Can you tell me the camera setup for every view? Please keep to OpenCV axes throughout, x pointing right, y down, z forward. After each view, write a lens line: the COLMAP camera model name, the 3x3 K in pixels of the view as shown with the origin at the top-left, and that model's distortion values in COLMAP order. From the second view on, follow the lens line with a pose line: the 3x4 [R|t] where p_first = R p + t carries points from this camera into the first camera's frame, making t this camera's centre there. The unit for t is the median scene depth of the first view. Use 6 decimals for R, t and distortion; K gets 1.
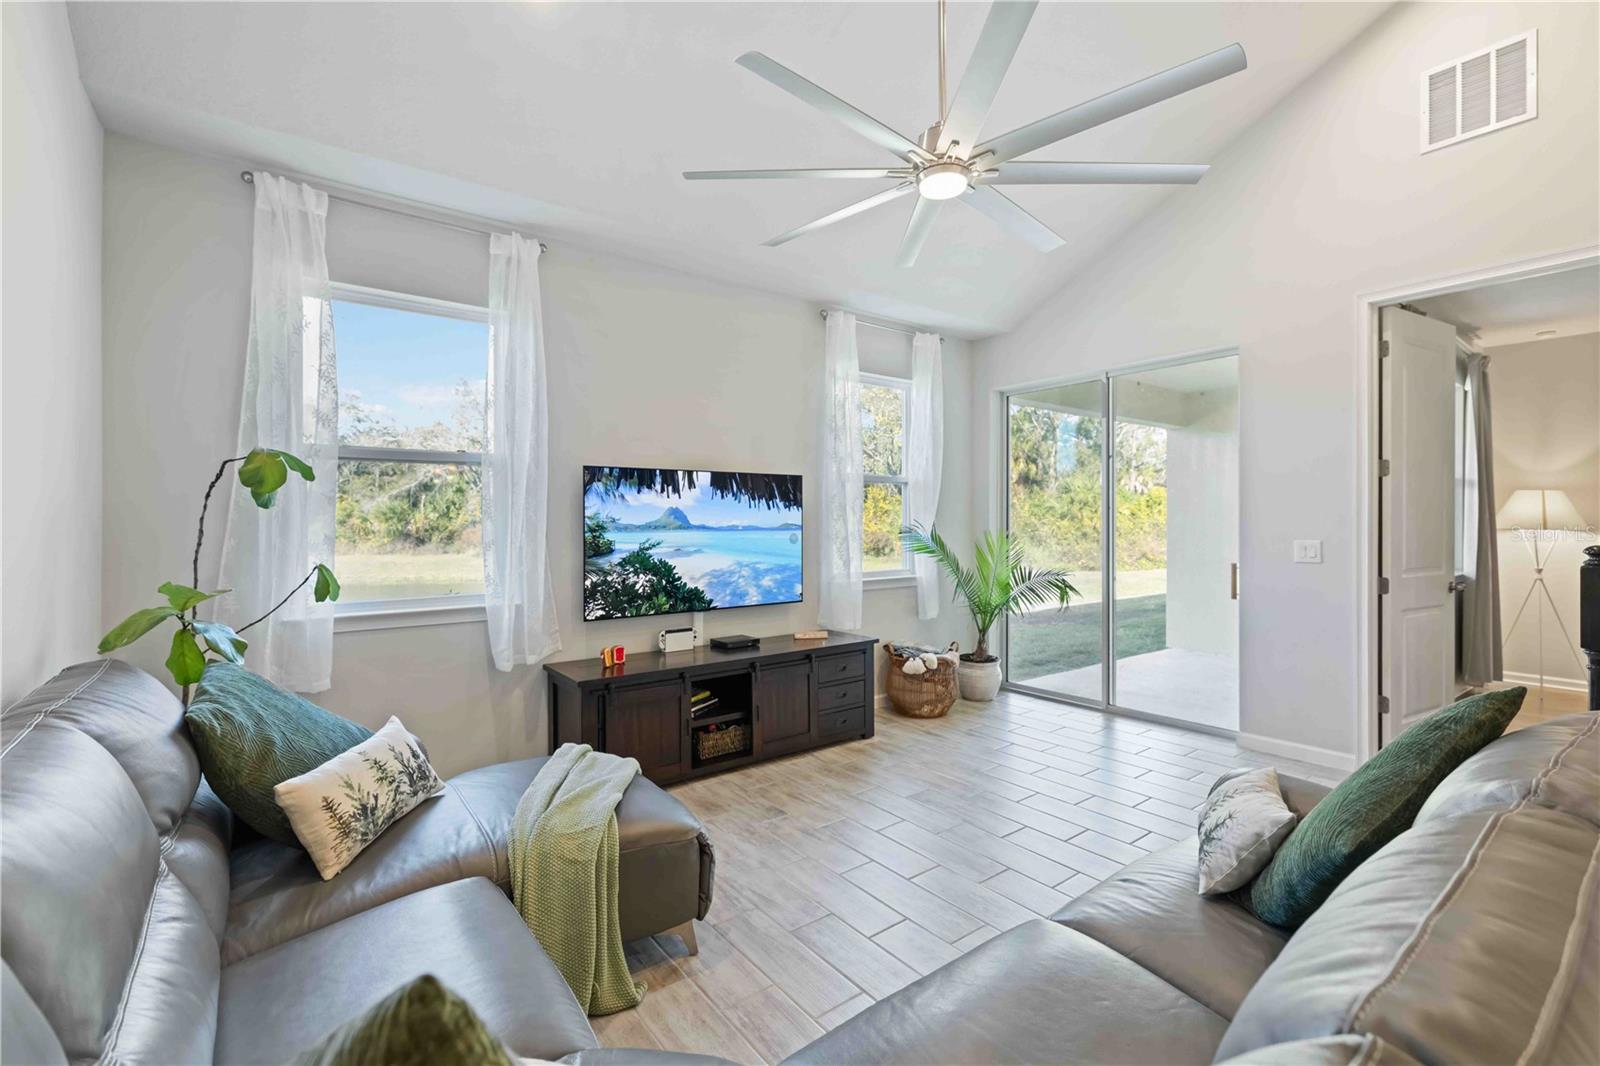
lens RADIAL K [[698.2, 0, 804.4], [0, 698.2, 524.5], [0, 0, 1]] dist [0.006031, 0.000645]
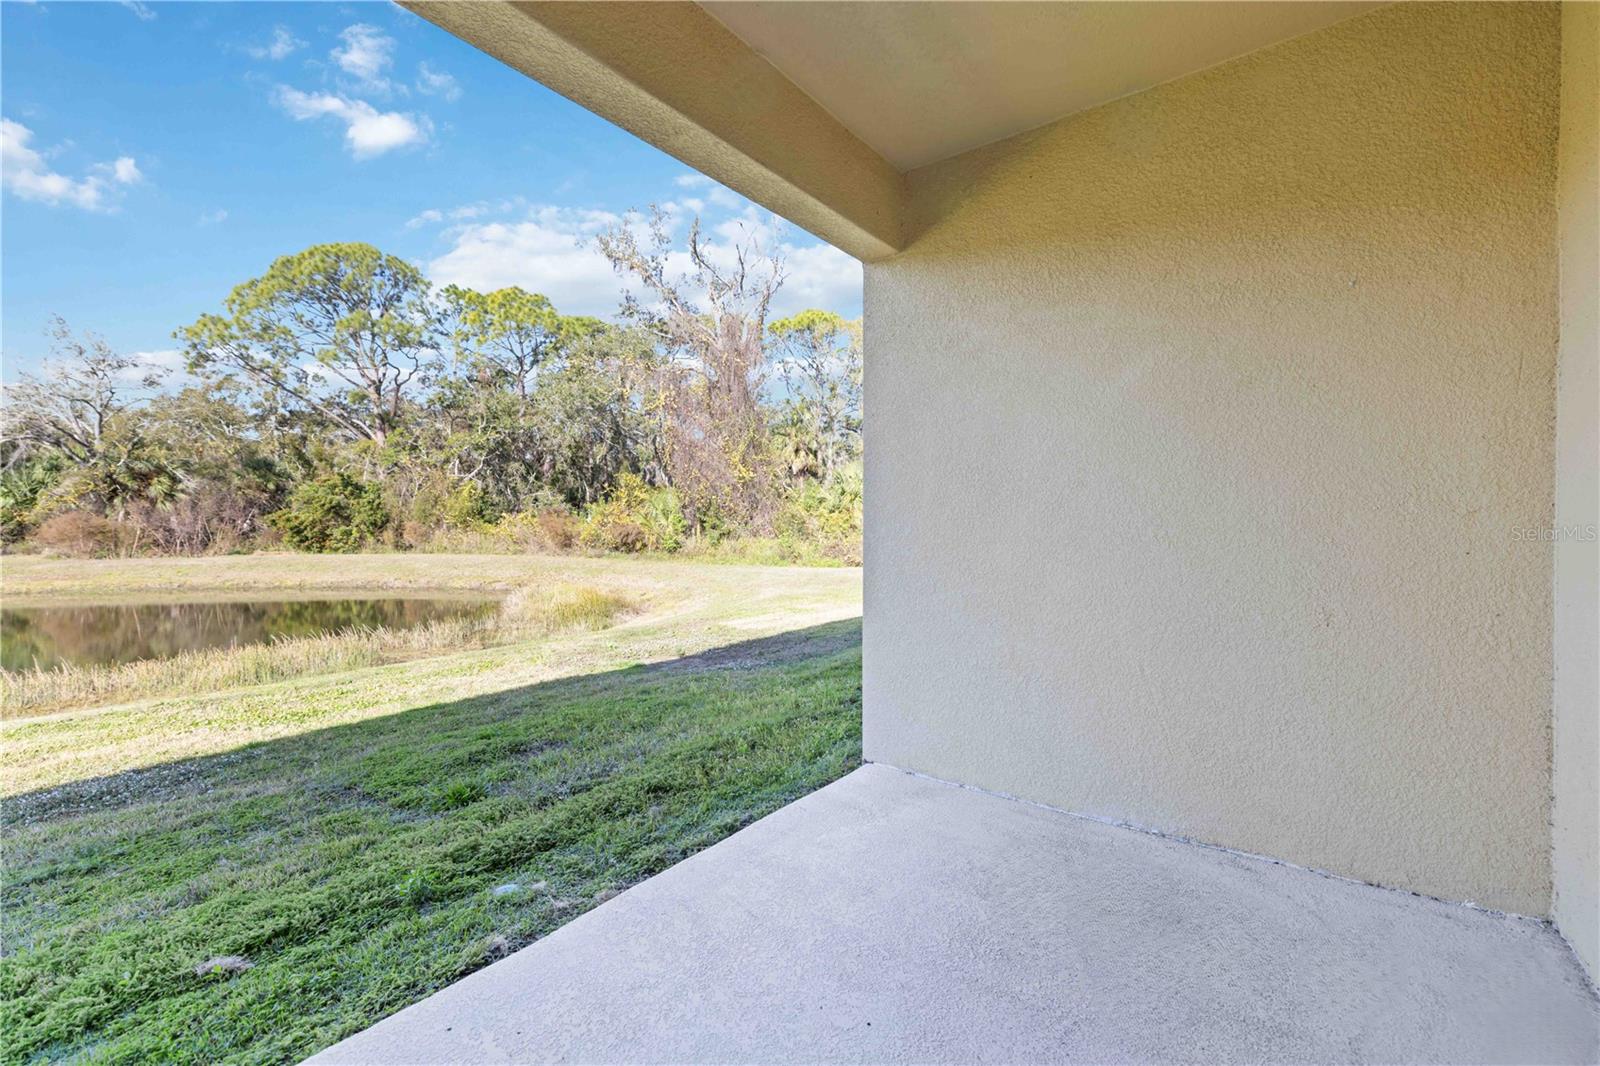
lens RADIAL K [[698.2, 0, 796.9], [0, 698.2, 523.5], [0, 0, 1]] dist [0.006031, 0.000645]
pose [[0.963676, 0.001427, 0.267069, 0.082638], [-0.002521, 0.999990, 0.003752, 0.006313], [-0.267061, -0.004289, 0.963670, 0.125756]]
